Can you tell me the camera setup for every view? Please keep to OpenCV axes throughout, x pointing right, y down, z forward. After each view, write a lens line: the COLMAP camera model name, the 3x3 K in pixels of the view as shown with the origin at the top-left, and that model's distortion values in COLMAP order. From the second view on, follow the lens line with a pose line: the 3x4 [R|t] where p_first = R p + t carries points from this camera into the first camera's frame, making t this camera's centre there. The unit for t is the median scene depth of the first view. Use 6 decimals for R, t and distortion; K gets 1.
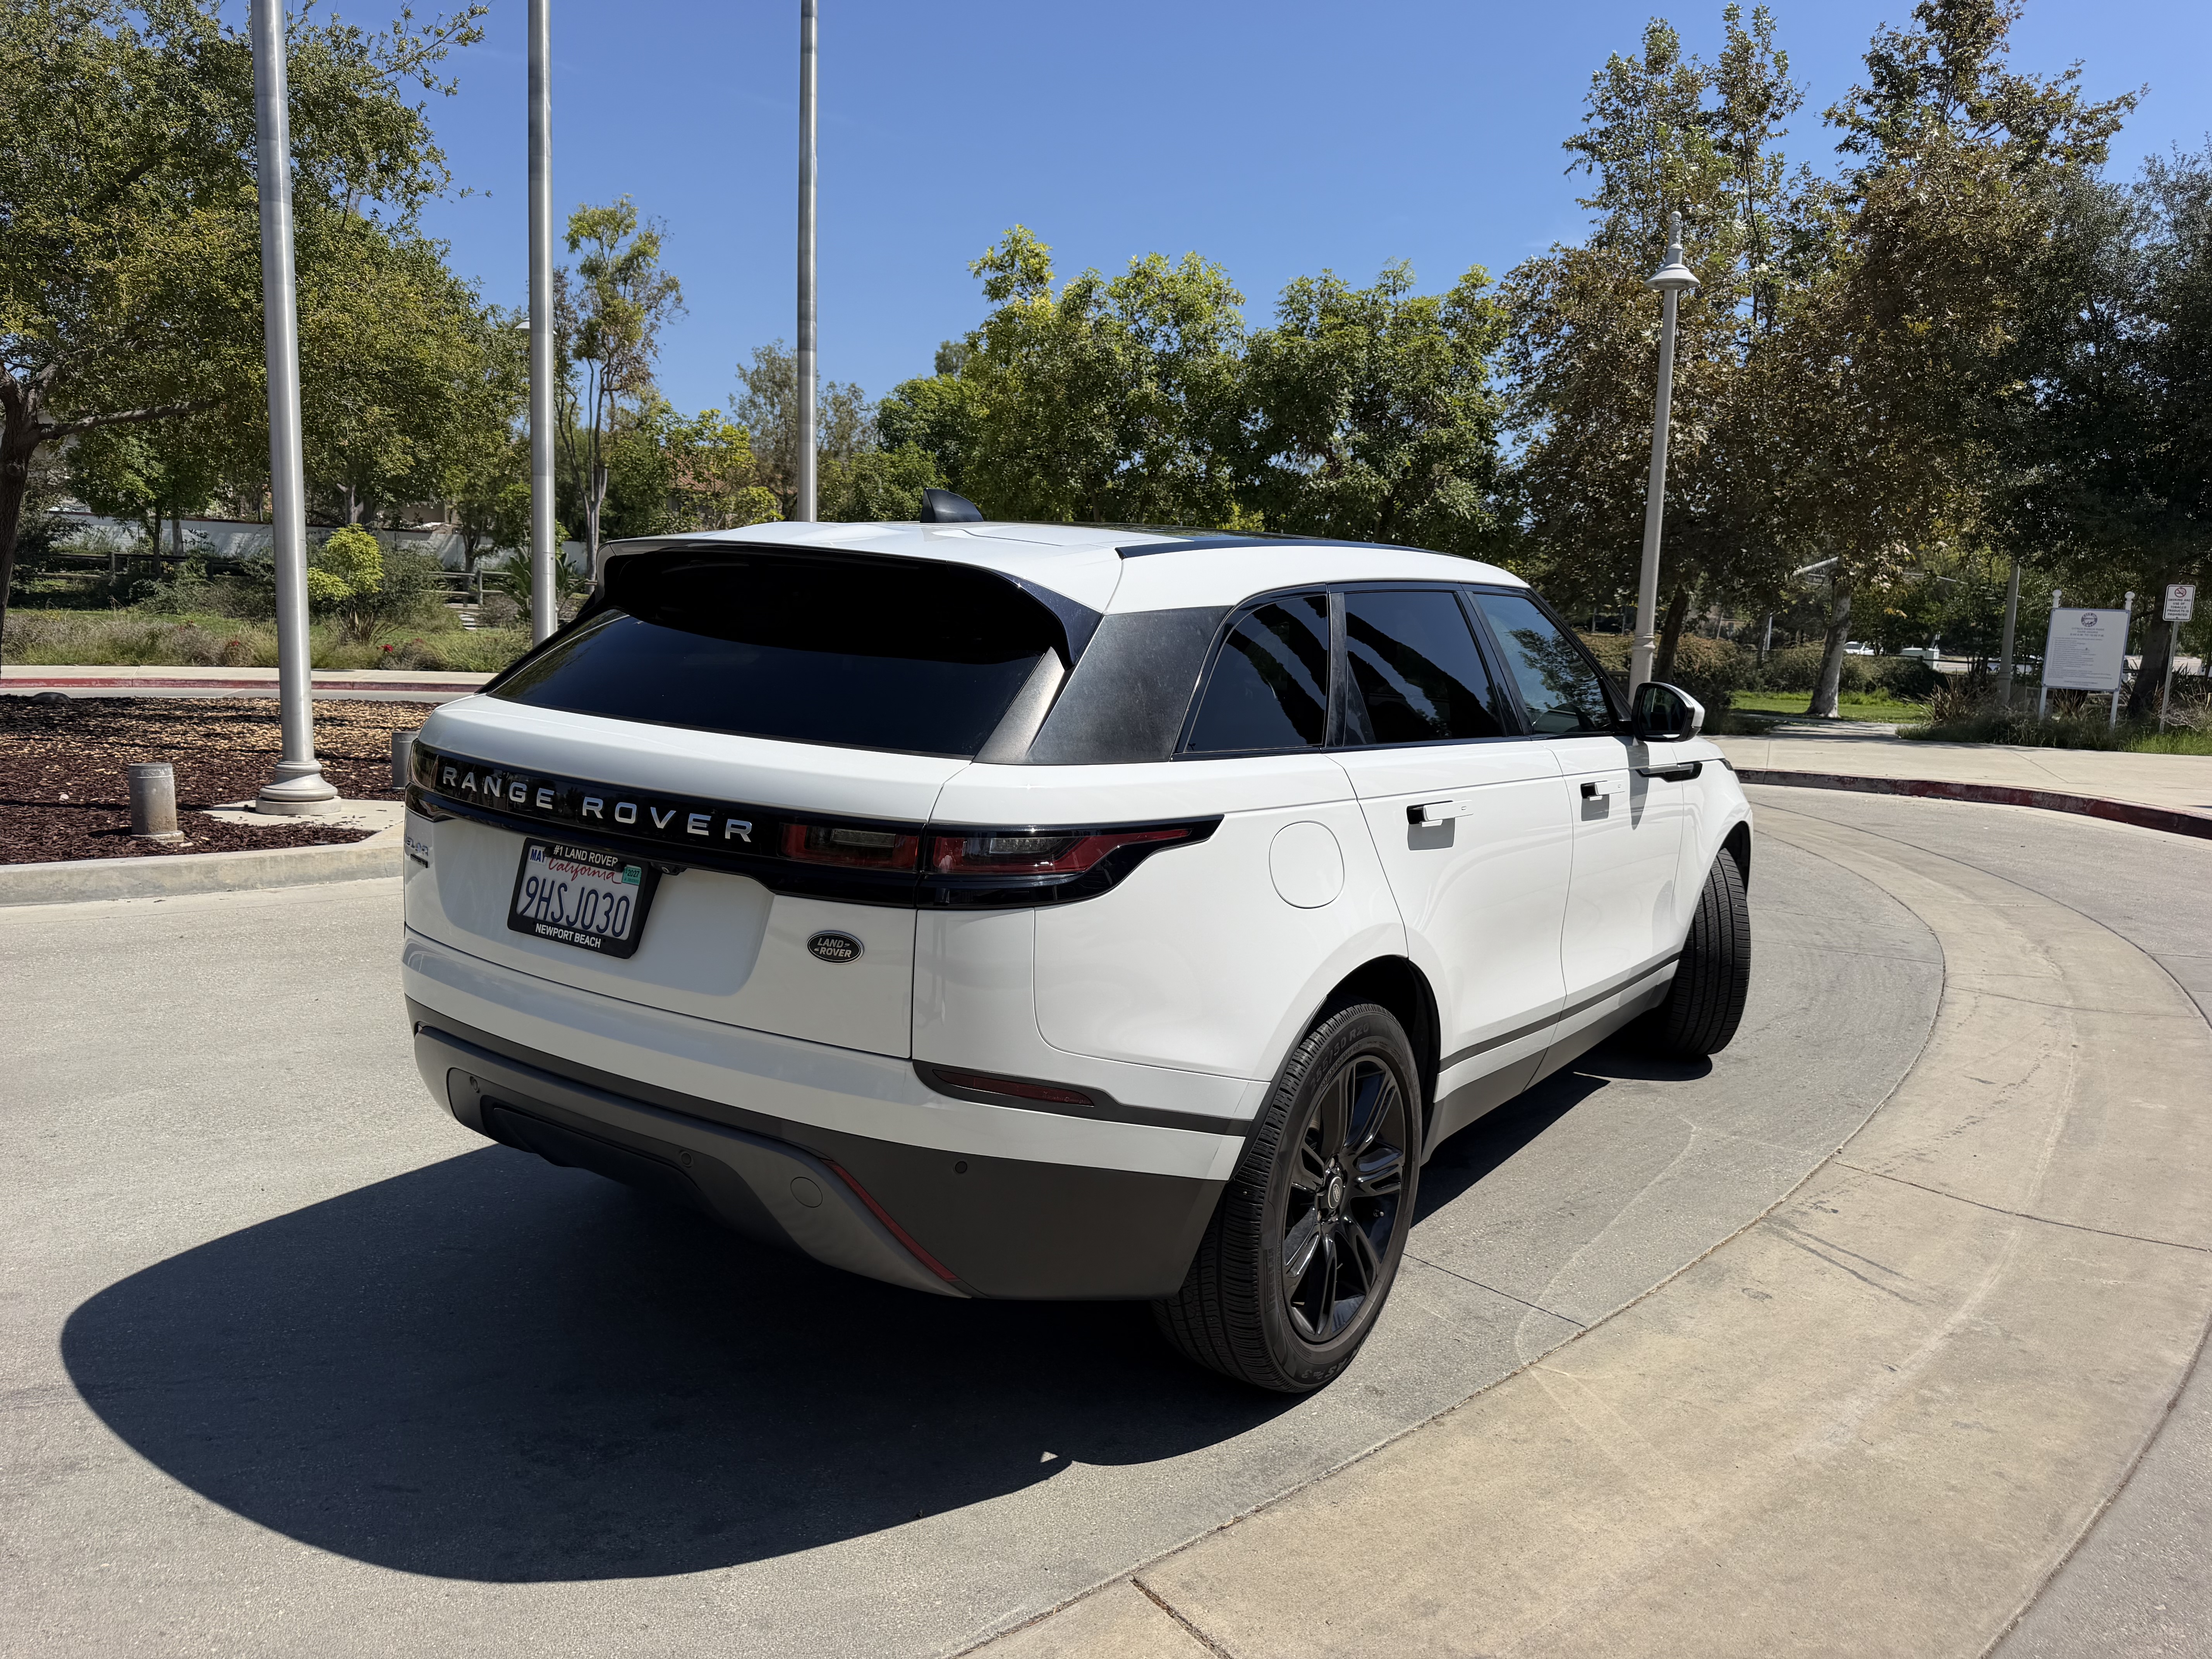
lens RADIAL K [[1553.0, 0, 1124.9], [0, 1553.0, 844.9], [0, 0, 1]] dist [0.035570, -0.047005]
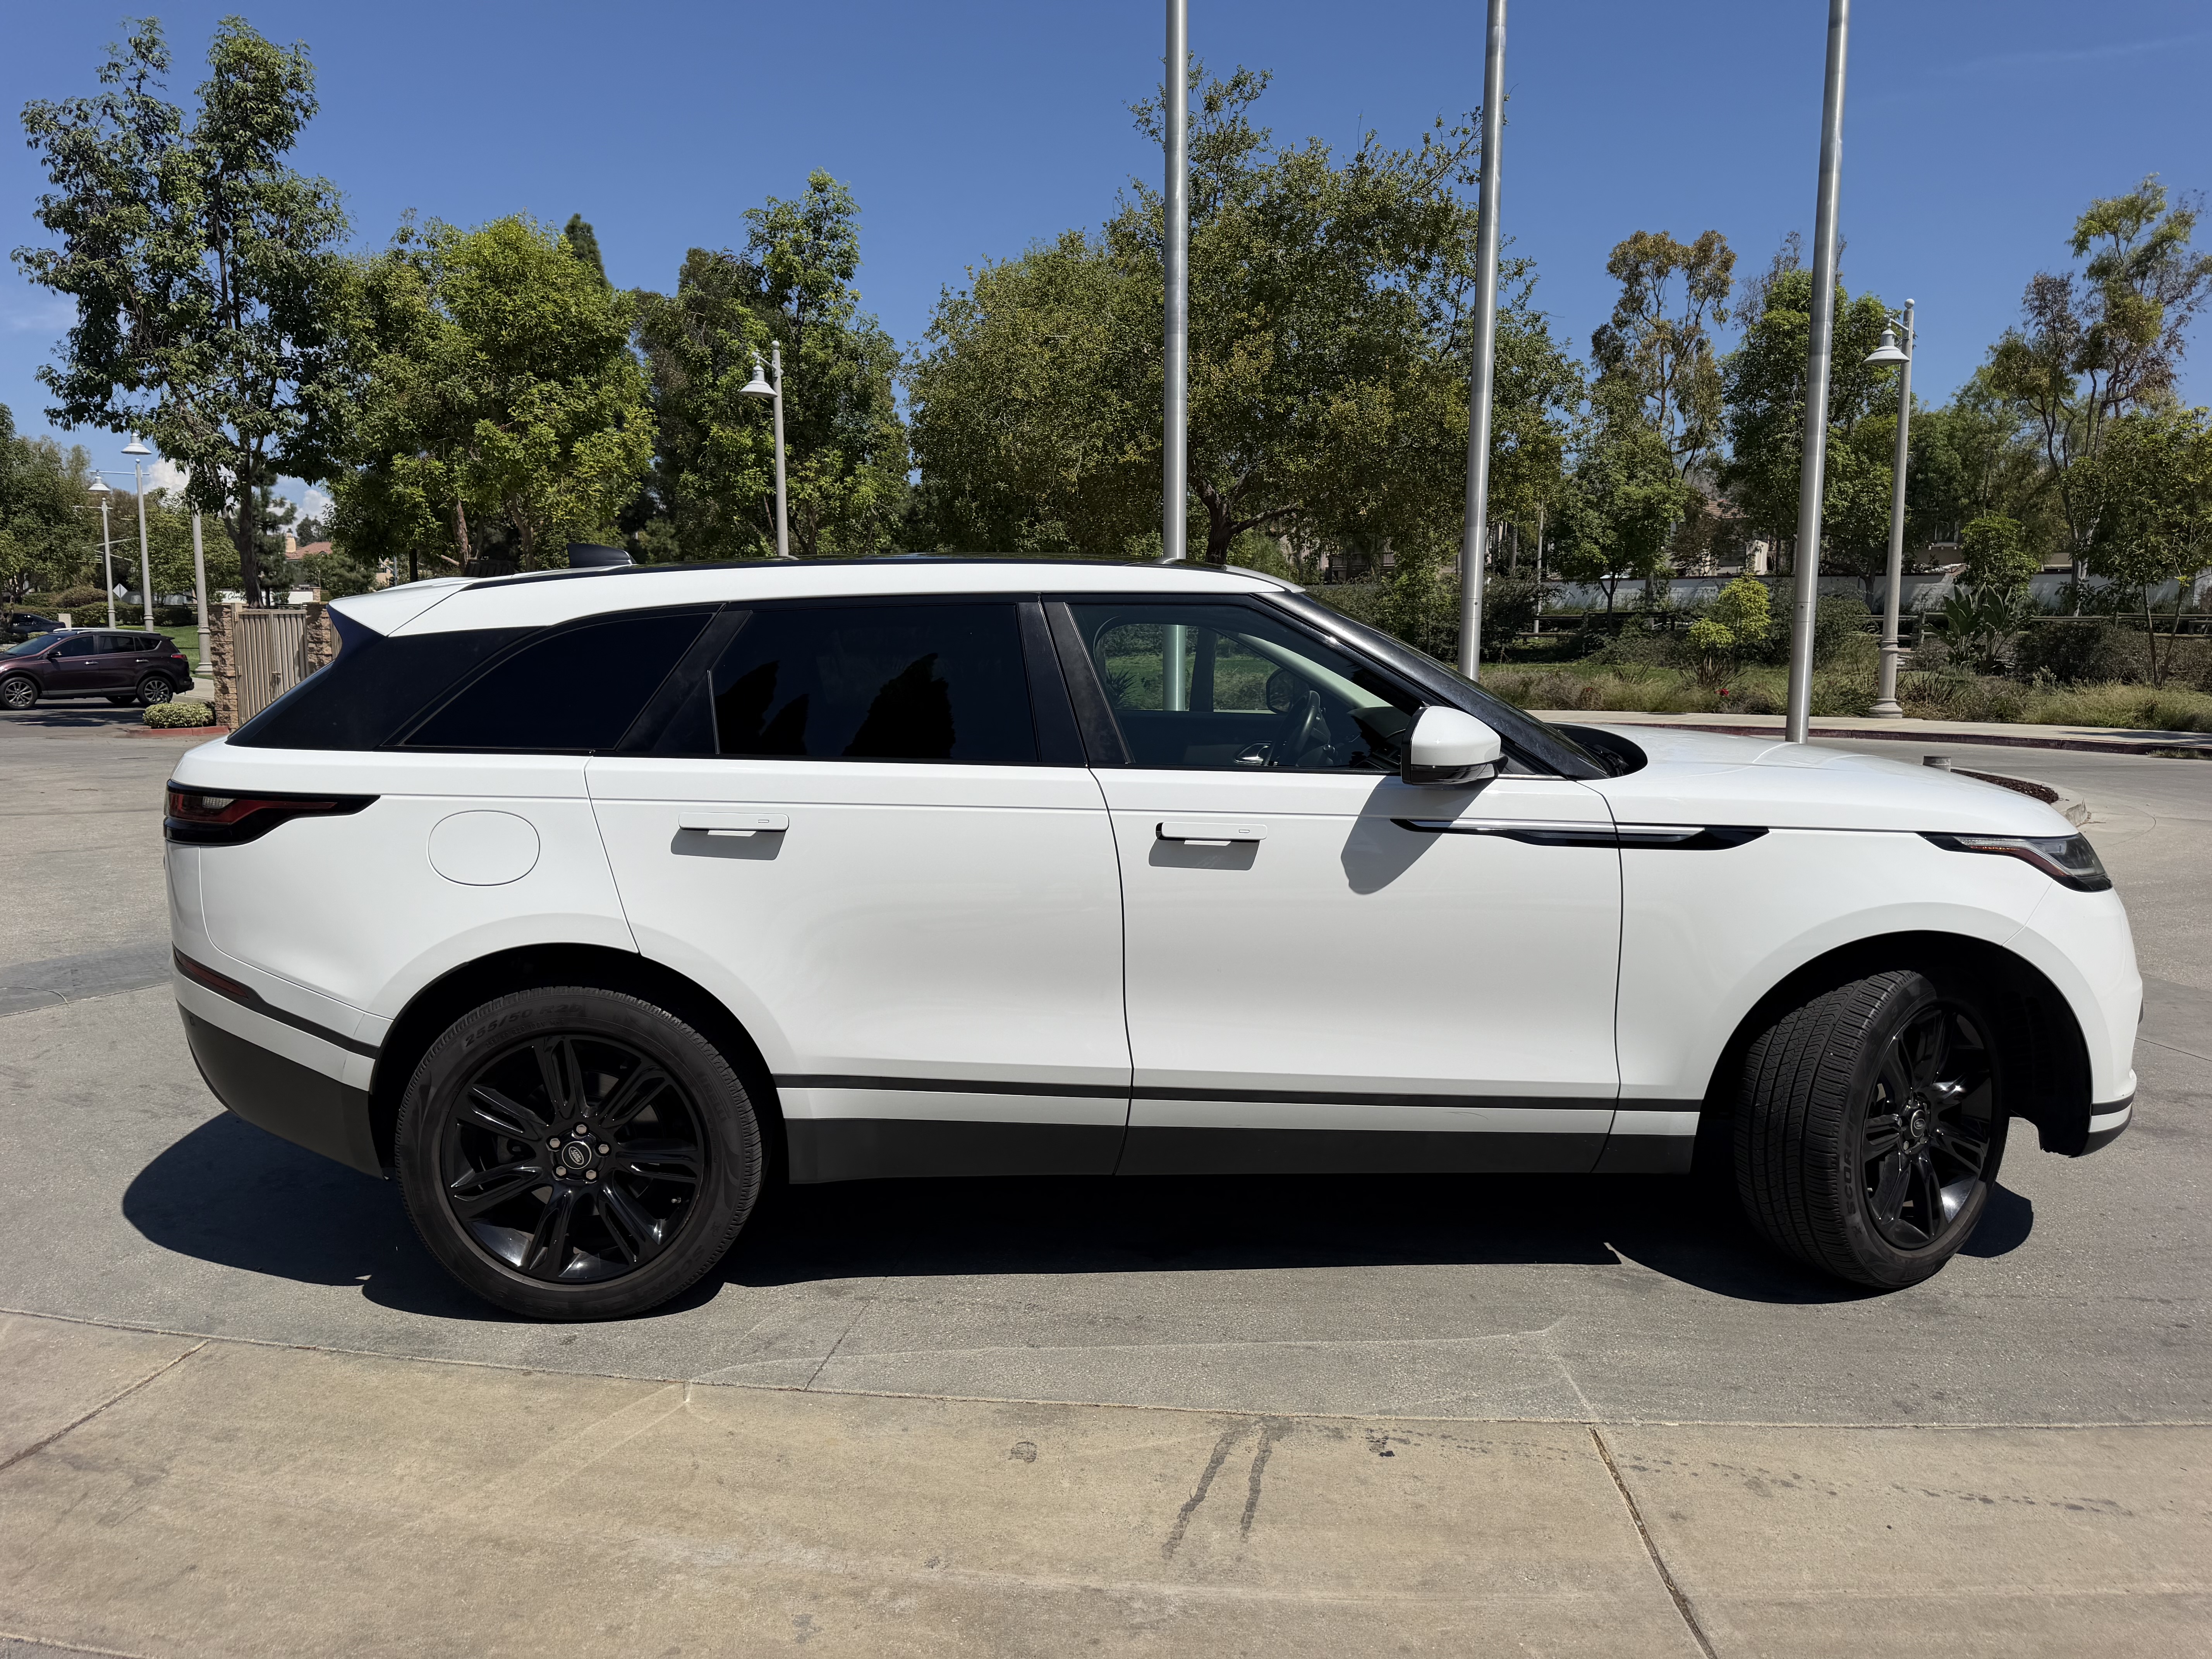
lens RADIAL K [[1553.0, 0, 1101.1], [0, 1553.0, 847.1], [0, 0, 1]] dist [0.035570, -0.047005]
pose [[0.593039, 0.070739, -0.802060, 0.724726], [-0.093561, 0.995439, 0.018615, -0.028542], [0.799719, 0.064002, 0.596953, 0.366531]]
